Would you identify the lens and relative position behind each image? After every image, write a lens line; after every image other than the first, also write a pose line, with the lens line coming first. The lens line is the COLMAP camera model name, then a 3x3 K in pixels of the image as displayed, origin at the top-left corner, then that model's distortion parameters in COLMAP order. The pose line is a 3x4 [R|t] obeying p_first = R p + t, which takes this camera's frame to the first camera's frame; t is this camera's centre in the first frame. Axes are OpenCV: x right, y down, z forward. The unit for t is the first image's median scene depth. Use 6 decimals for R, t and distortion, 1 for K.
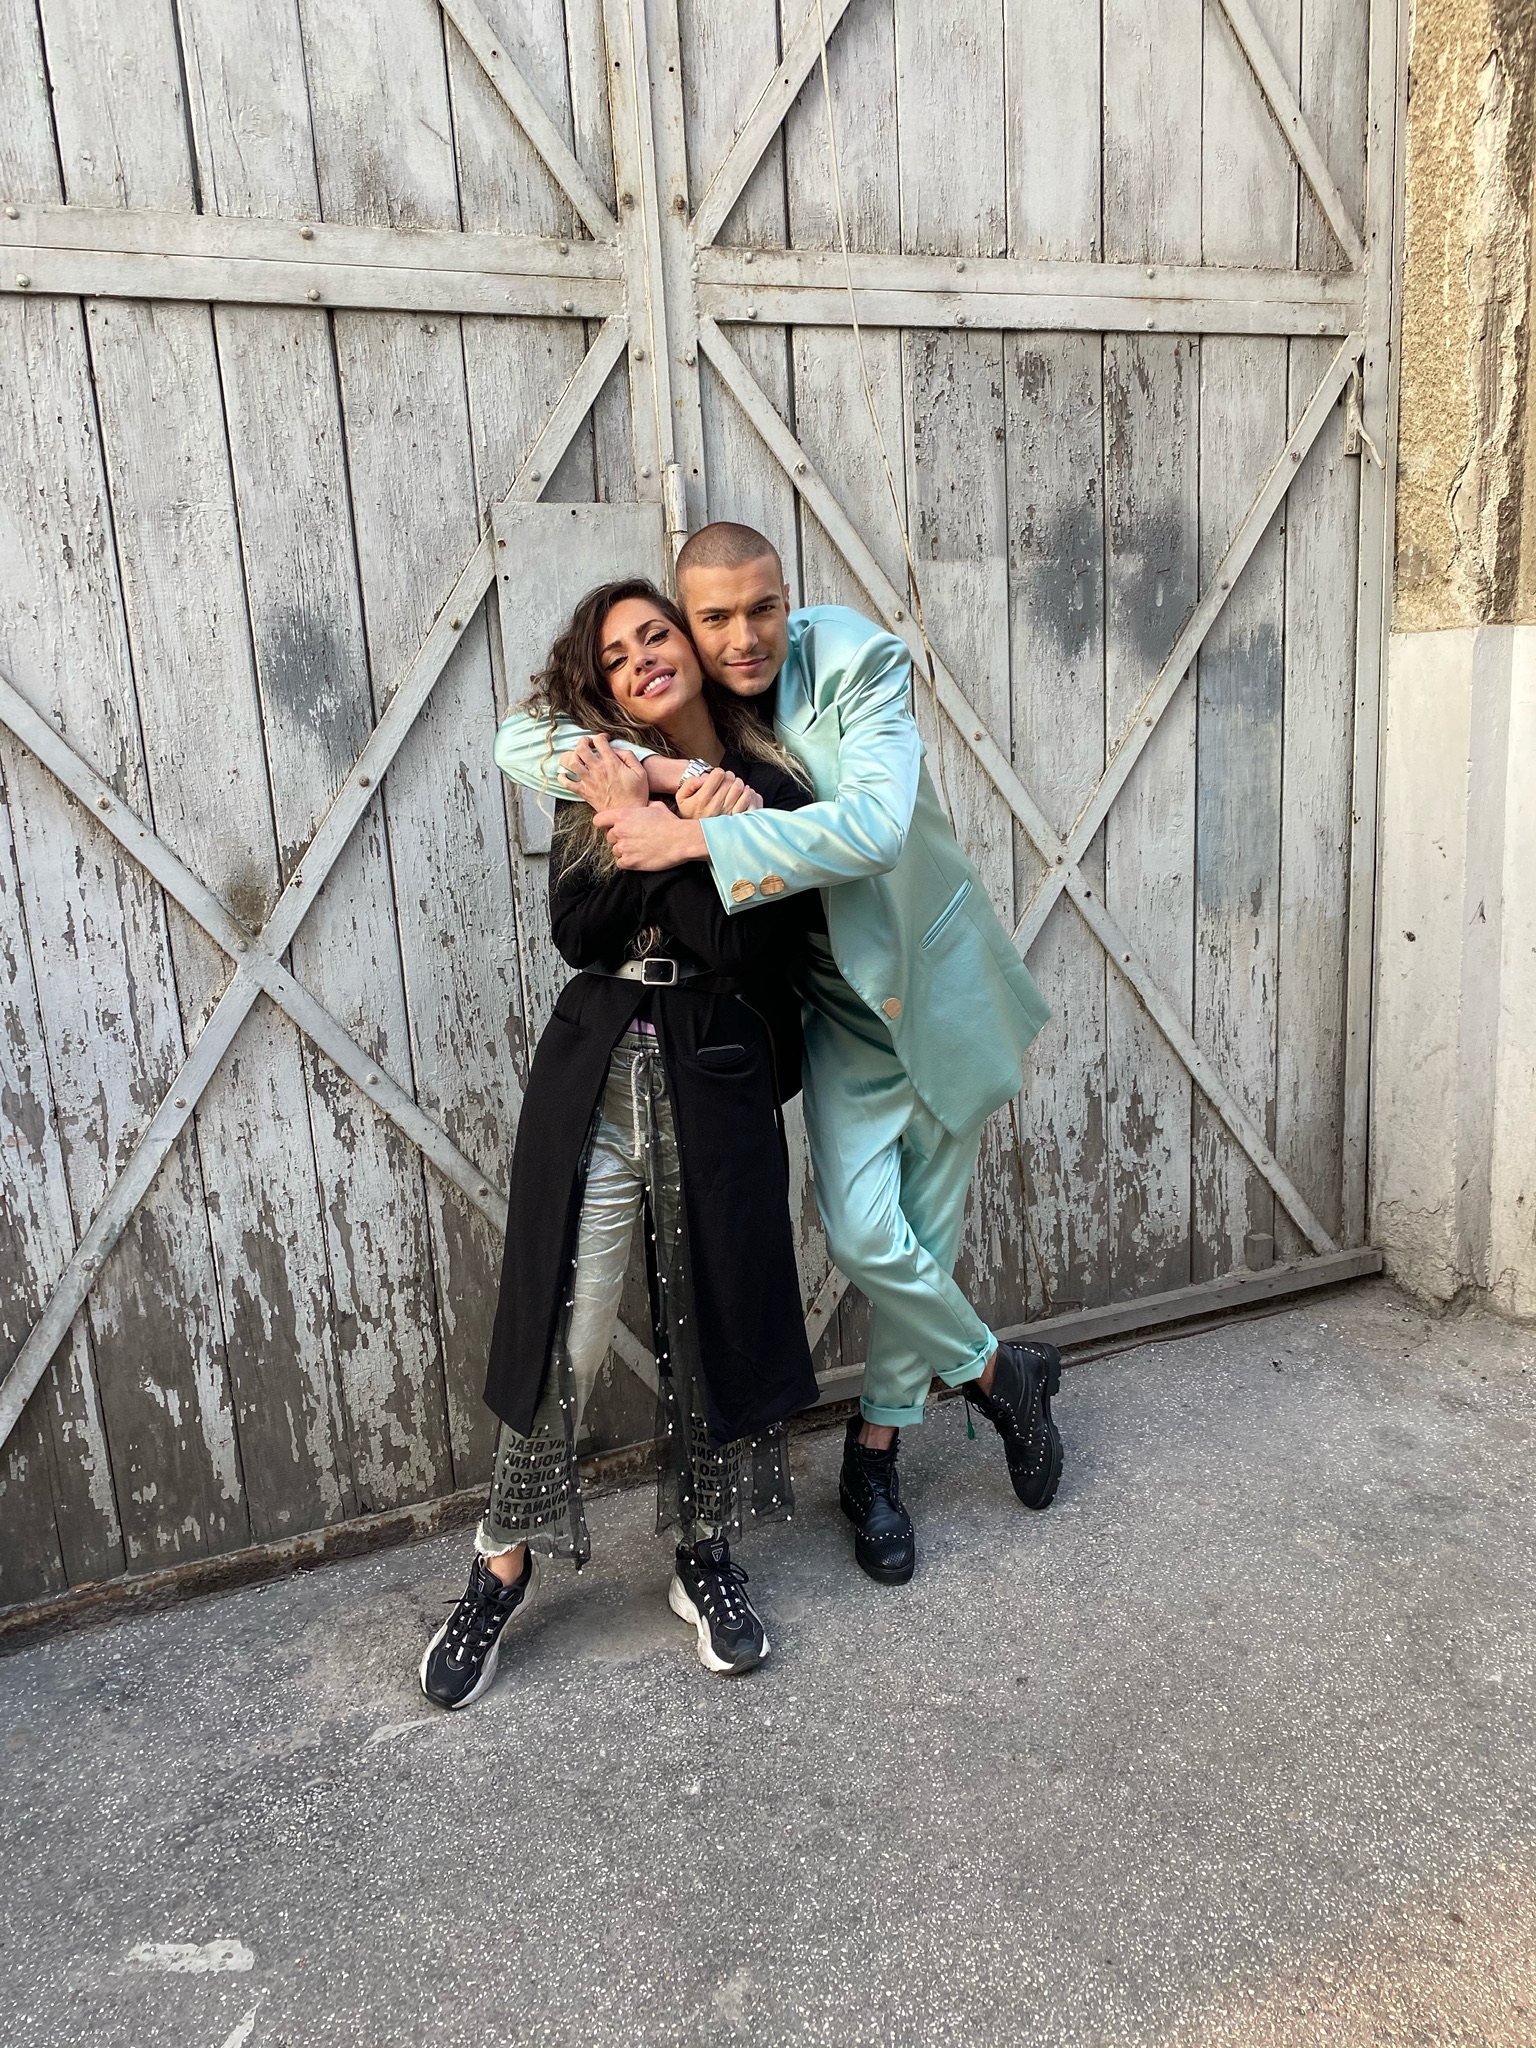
lens RADIAL K [[1634.9, 0, 771.2], [0, 1634.9, 1023.6], [0, 0, 1]] dist [0.034252, -0.004925]
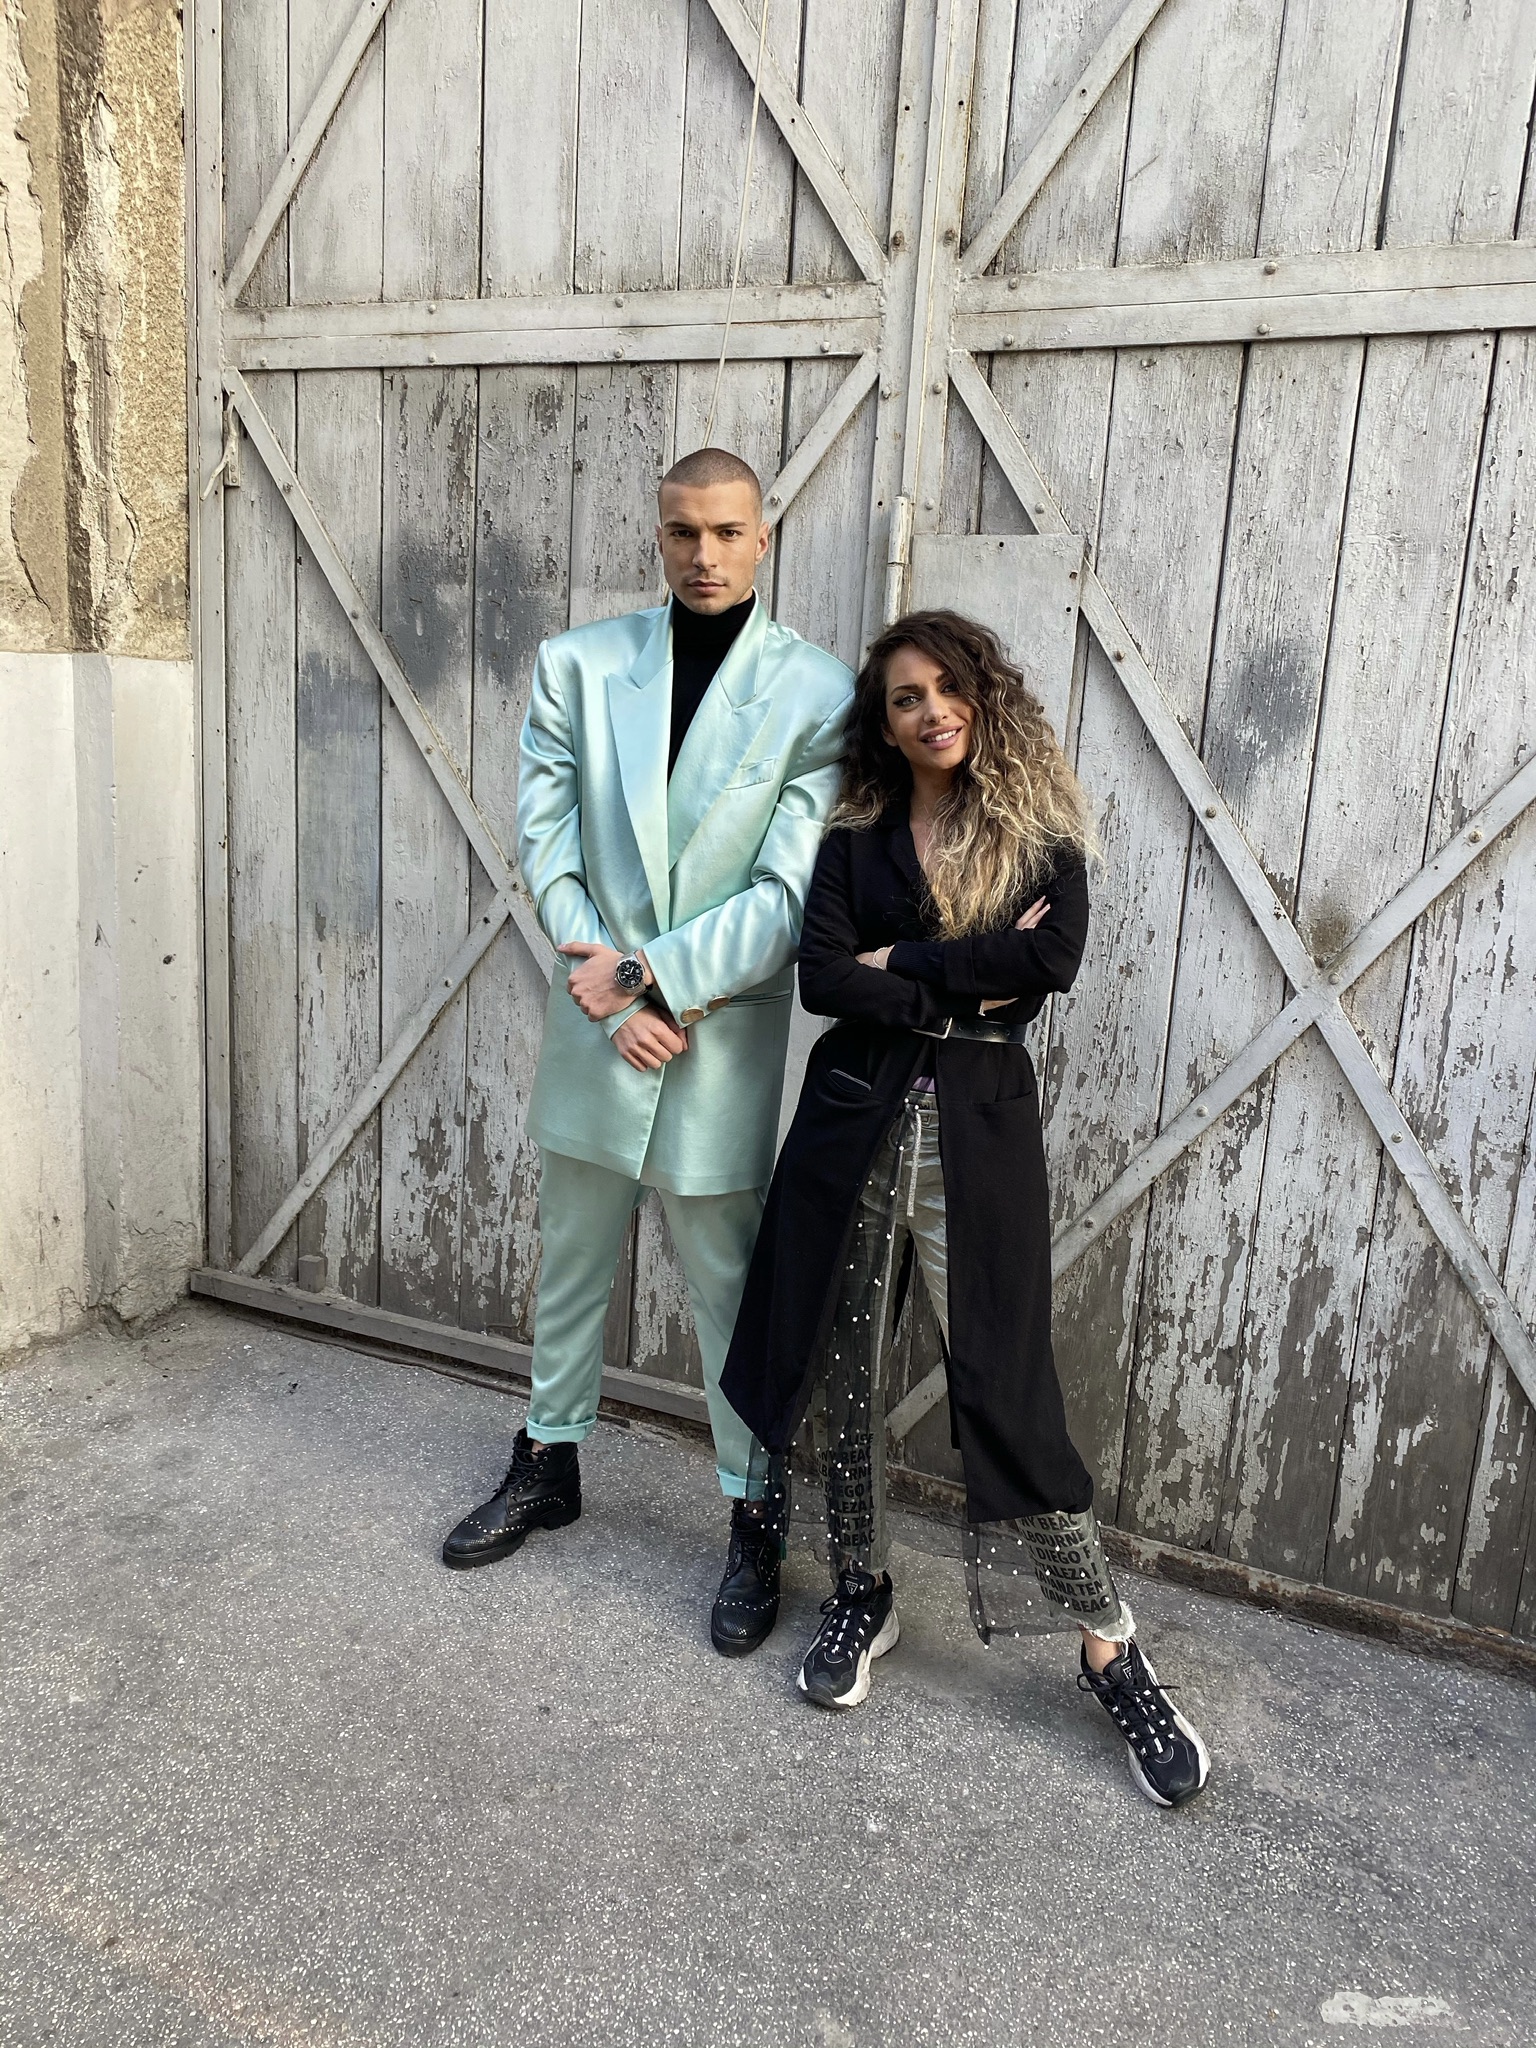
lens RADIAL K [[1634.9, 0, 771.2], [0, 1634.9, 1023.6], [0, 0, 1]] dist [0.034252, -0.004925]
pose [[0.677679, 0.234140, -0.697086, 1.059369], [-0.246614, 0.965421, 0.084522, -0.150399], [0.692772, 0.114632, 0.711988, 0.424472]]
